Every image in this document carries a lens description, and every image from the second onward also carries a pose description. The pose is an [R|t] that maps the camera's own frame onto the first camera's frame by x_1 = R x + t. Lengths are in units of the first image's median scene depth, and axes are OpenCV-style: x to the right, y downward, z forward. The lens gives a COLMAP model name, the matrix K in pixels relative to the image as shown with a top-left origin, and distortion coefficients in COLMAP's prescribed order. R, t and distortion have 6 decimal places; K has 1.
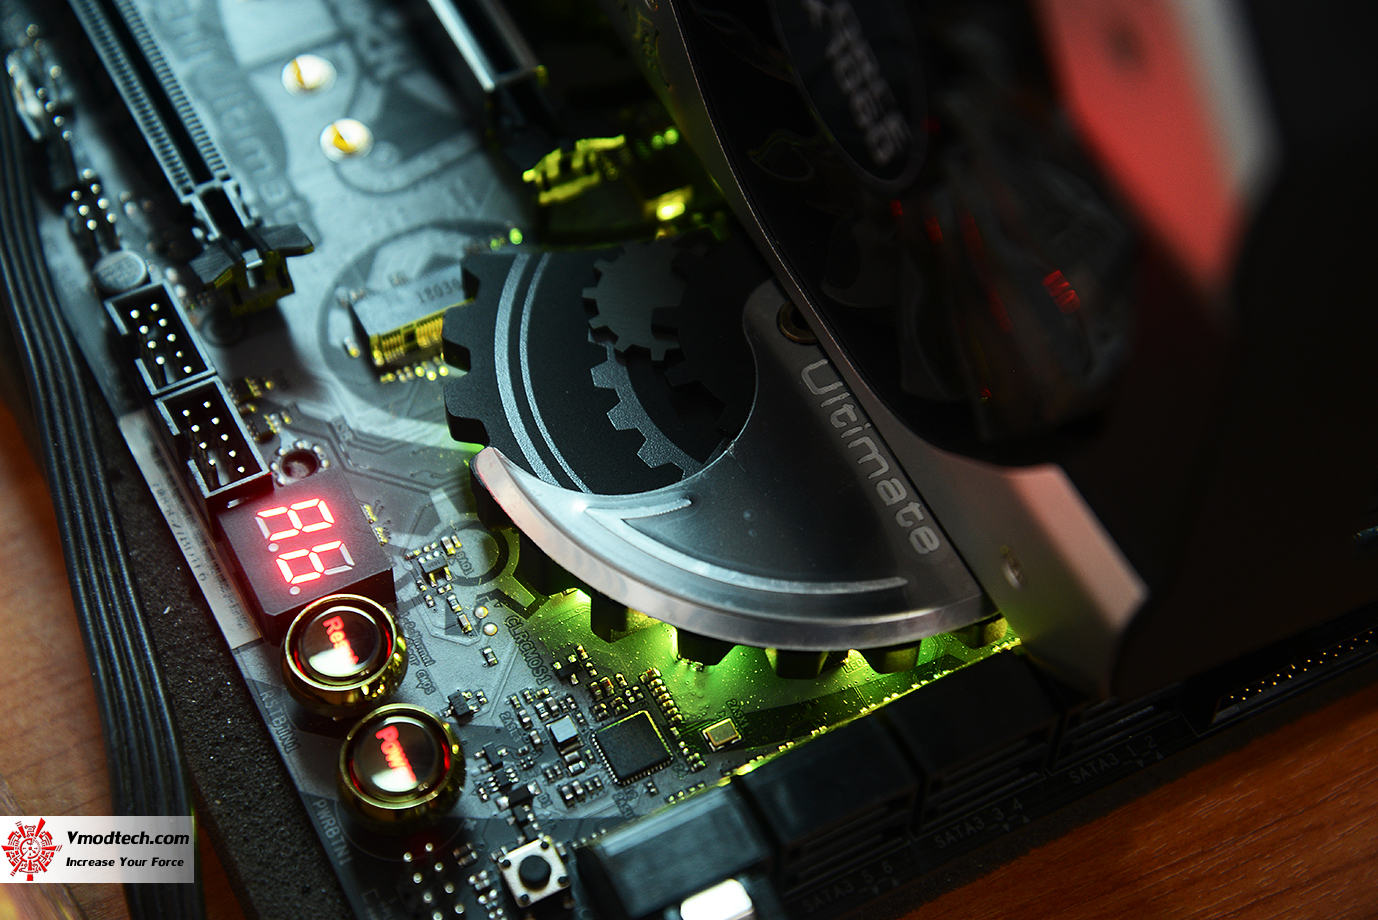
lens RADIAL K [[2596.0, 0, 689.0], [0, 2596.0, 460.0], [0, 0, 1]] dist [0.171305, -0.093562]
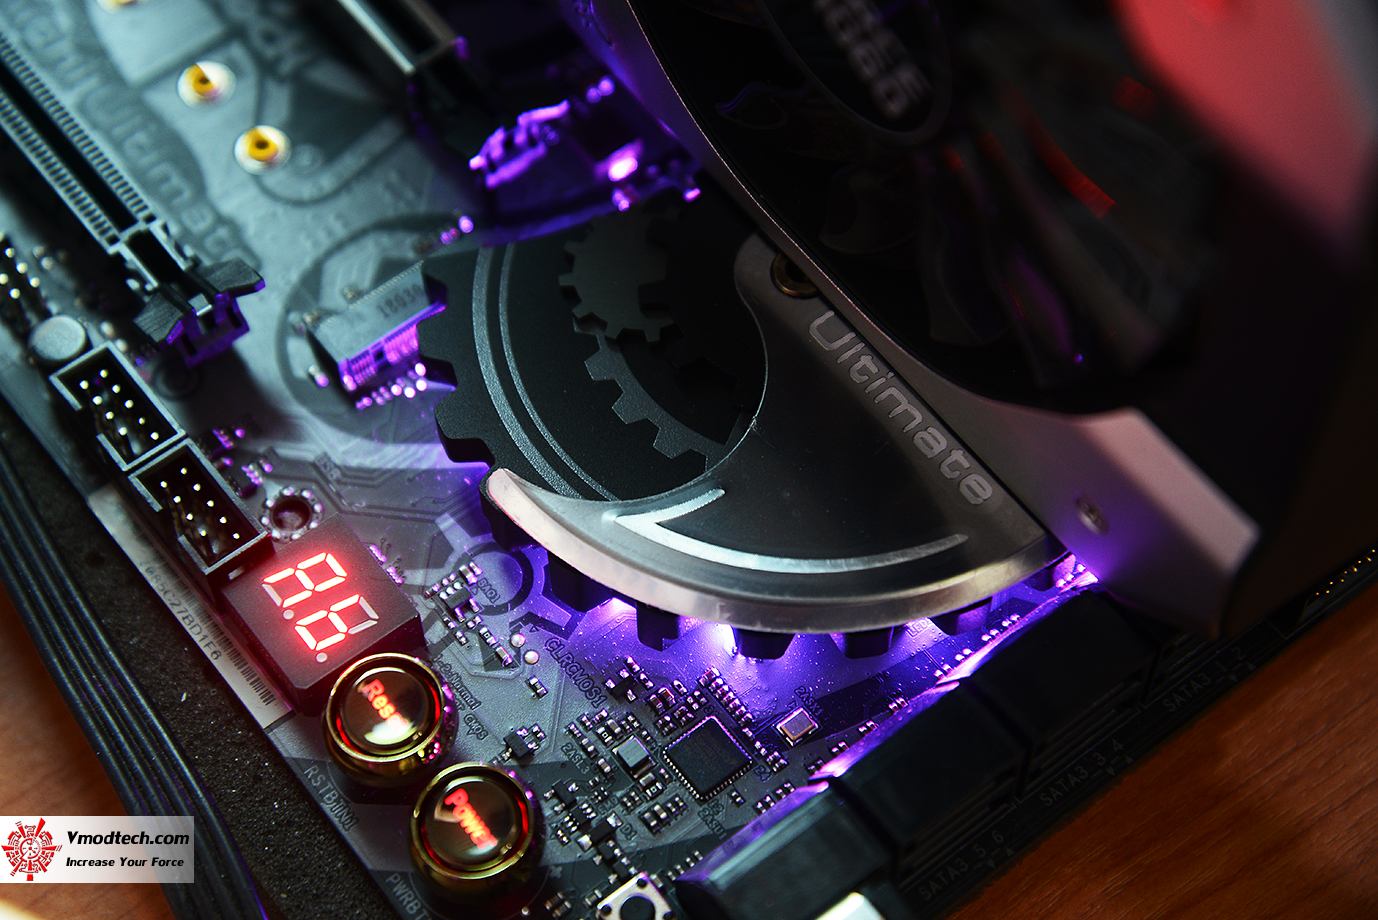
lens RADIAL K [[2596.0, 0, 689.0], [0, 2596.0, 460.0], [0, 0, 1]] dist [0.171305, -0.093562]
pose [[0.983251, -0.173181, 0.056800, -0.060407], [0.168817, 0.982844, 0.074289, -0.063869], [-0.068691, -0.063456, 0.995618, 0.064776]]
